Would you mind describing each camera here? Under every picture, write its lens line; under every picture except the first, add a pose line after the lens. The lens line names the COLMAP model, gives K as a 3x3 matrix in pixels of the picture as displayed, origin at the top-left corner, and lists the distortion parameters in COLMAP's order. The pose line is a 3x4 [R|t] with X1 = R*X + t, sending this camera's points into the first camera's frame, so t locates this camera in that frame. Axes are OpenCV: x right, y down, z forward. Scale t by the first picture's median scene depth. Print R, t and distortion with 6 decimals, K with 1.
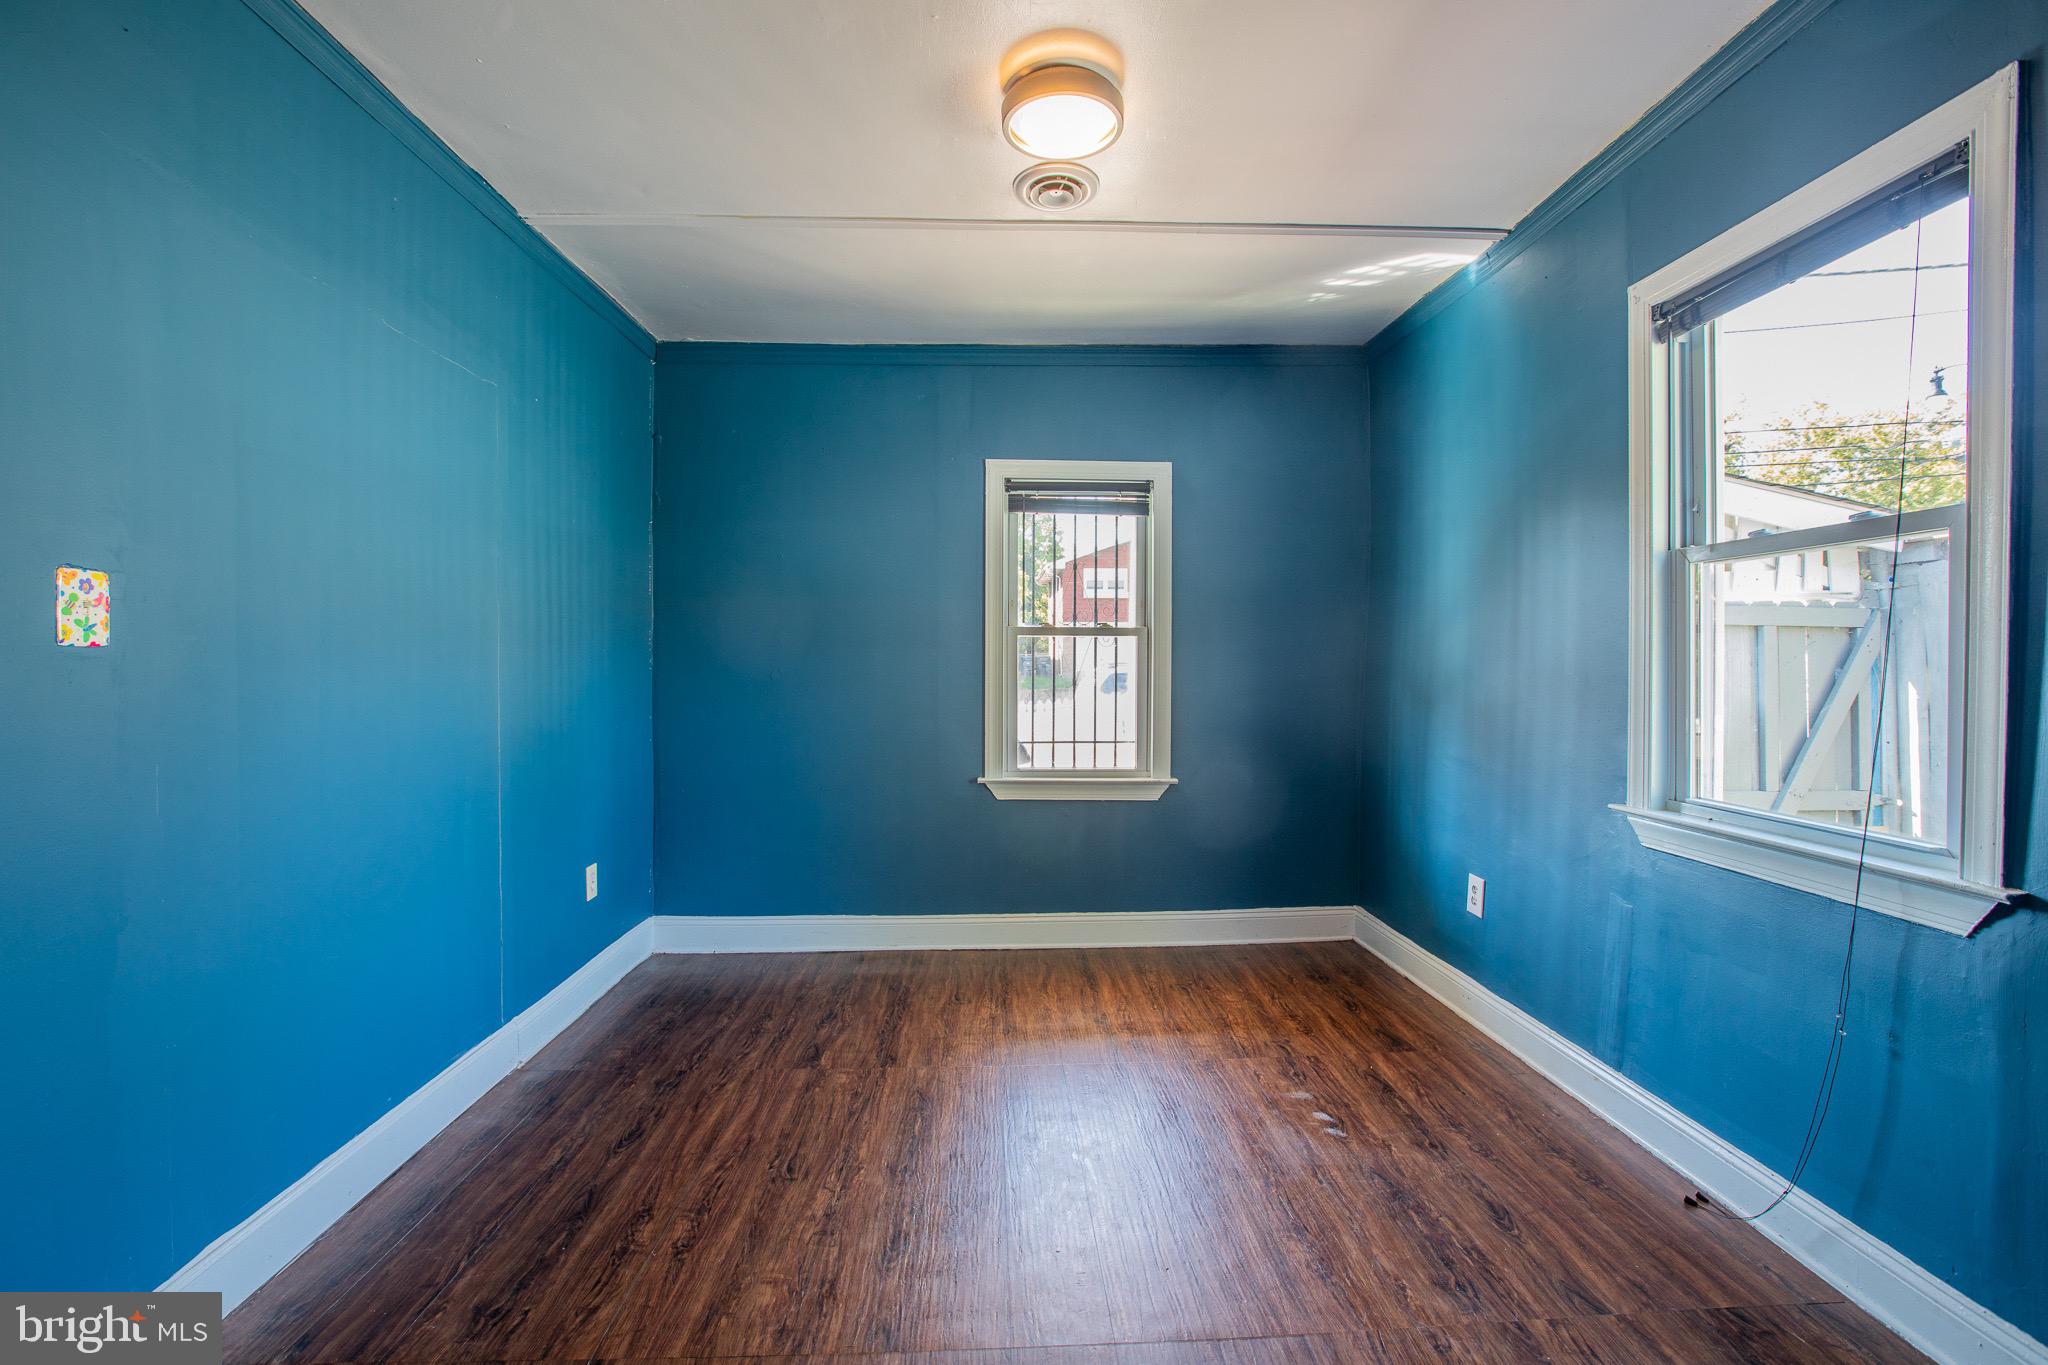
lens RADIAL K [[935.3, 0, 1023.0], [0, 935.3, 669.7], [0, 0, 1]] dist [-0.032875, 0.010648]
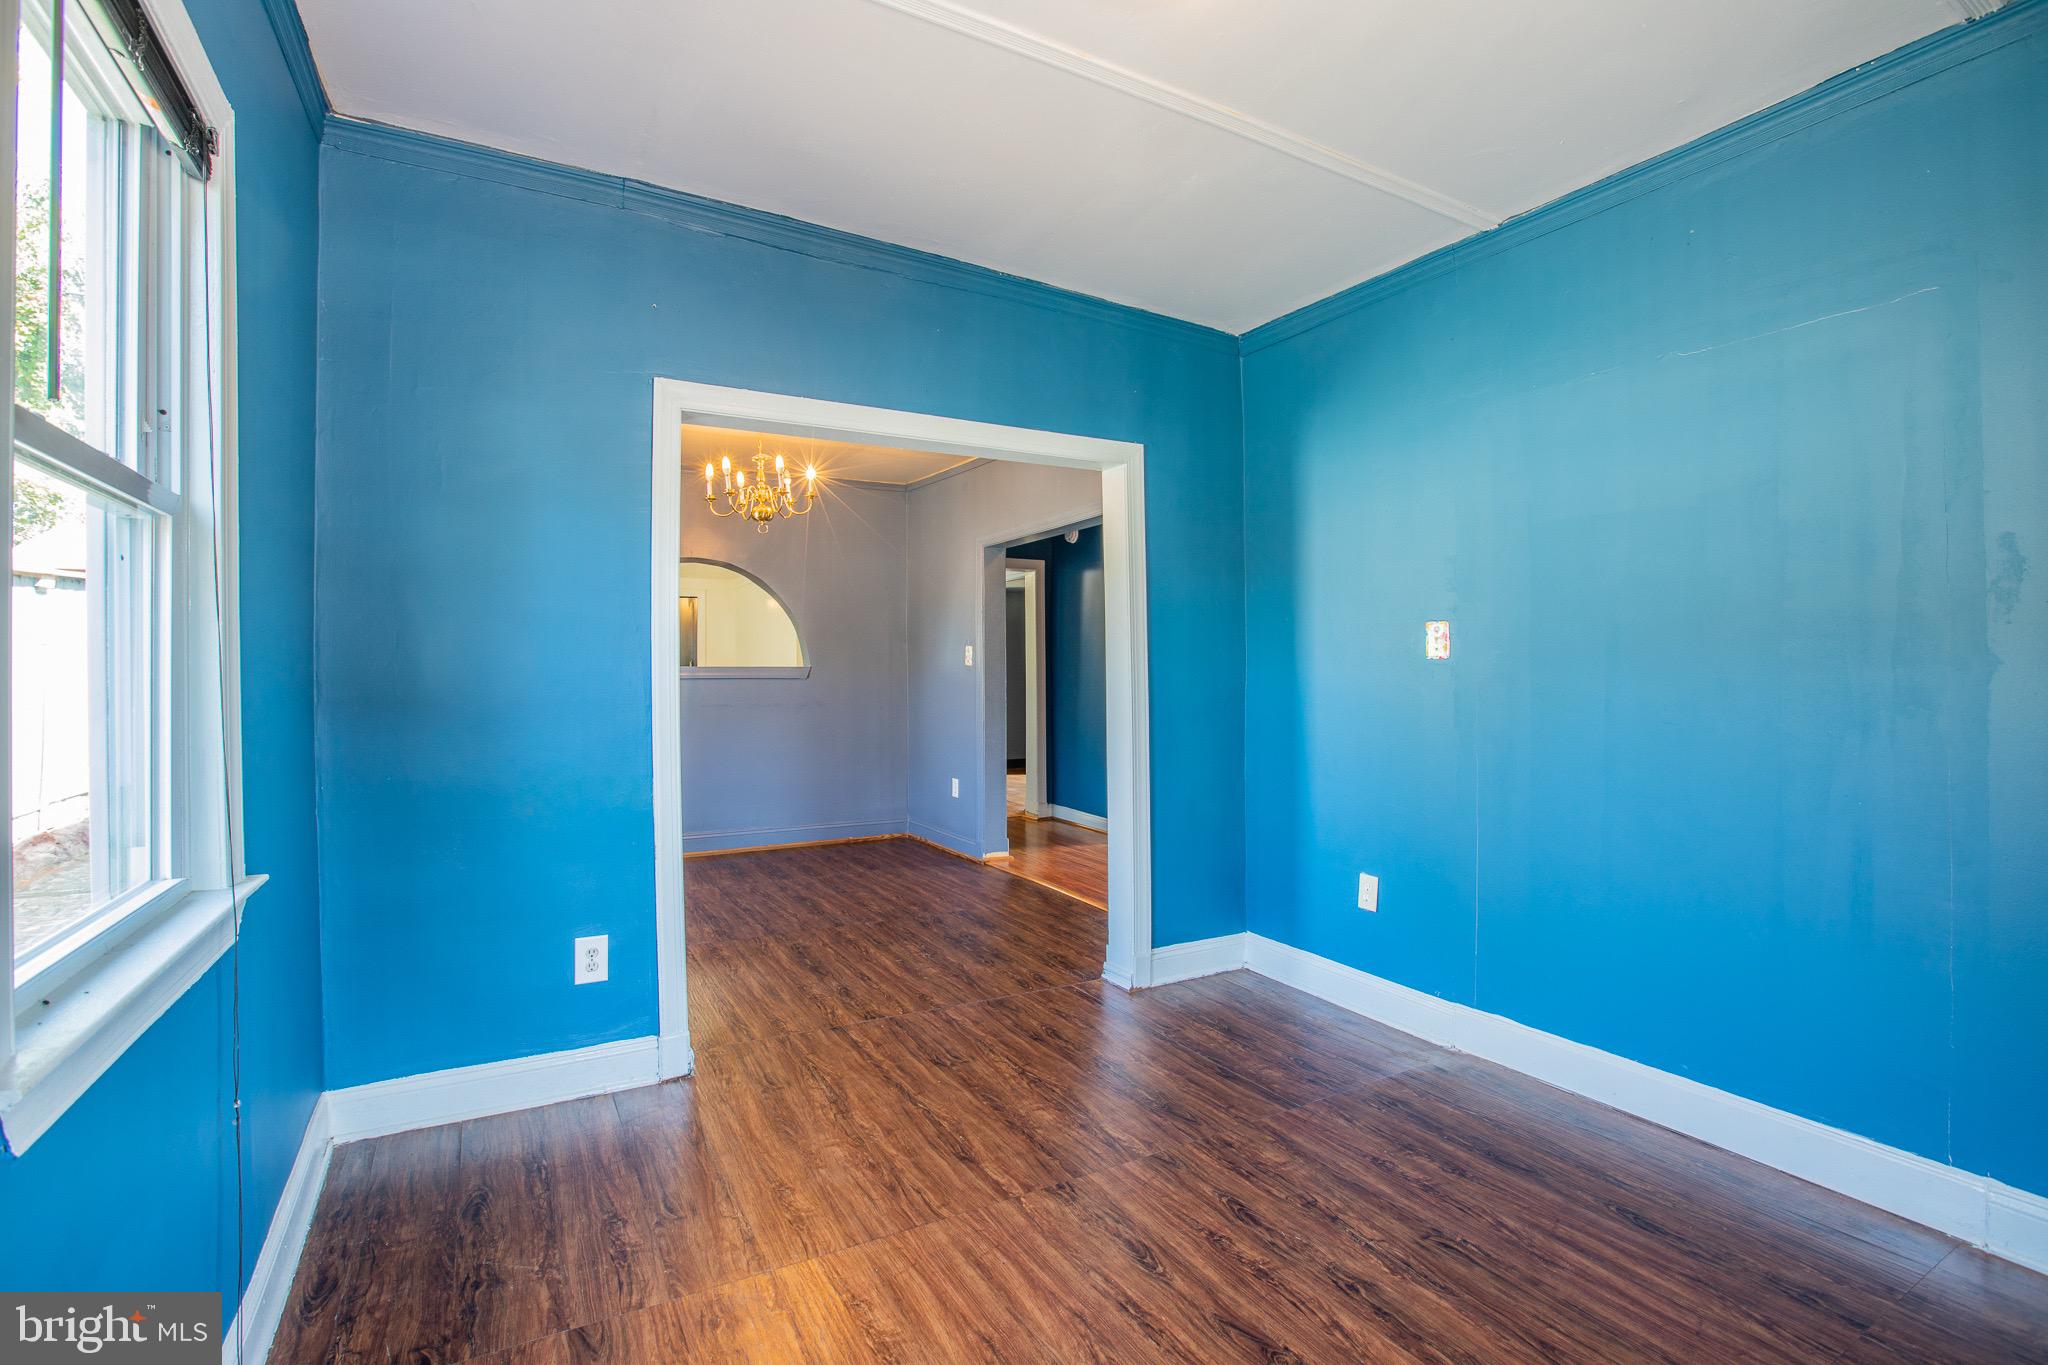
lens RADIAL K [[935.3, 0, 1023.0], [0, 935.3, 669.7], [0, 0, 1]] dist [-0.032875, 0.010648]
pose [[-0.881385, 0.003025, -0.472390, 0.297854], [0.001087, 0.999990, 0.004376, -0.004638], [0.472398, 0.003344, -0.881379, 0.921193]]
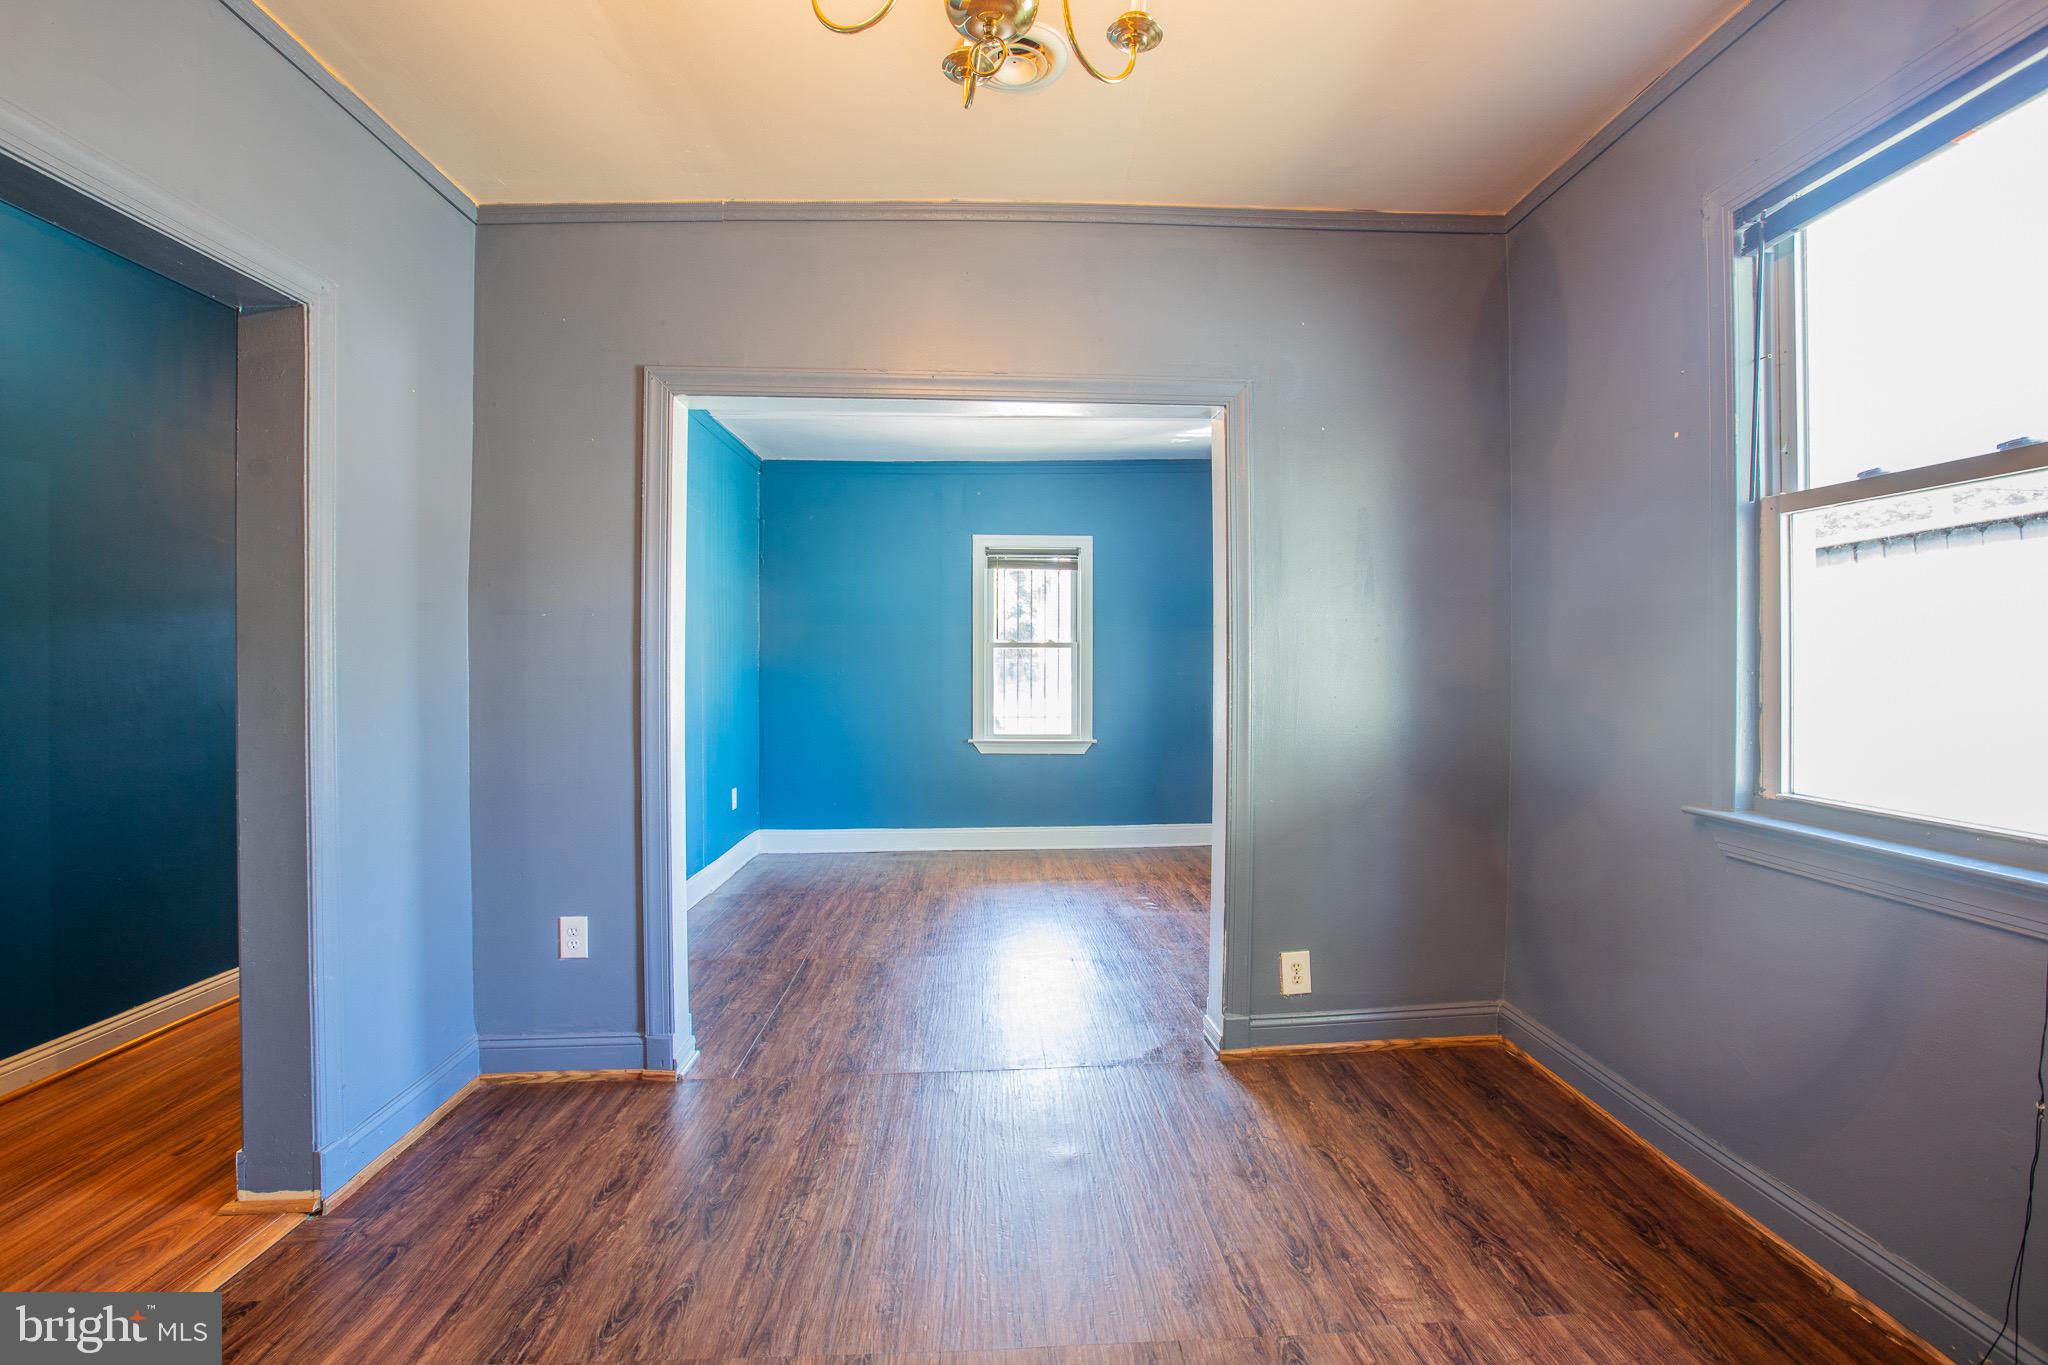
lens RADIAL K [[935.3, 0, 1023.0], [0, 935.3, 669.7], [0, 0, 1]] dist [-0.032875, 0.010648]
pose [[0.999951, -0.002786, 0.009493, 0.030020], [0.002835, 0.999982, -0.005224, 0.008350], [-0.009478, 0.005251, 0.999941, -0.593027]]
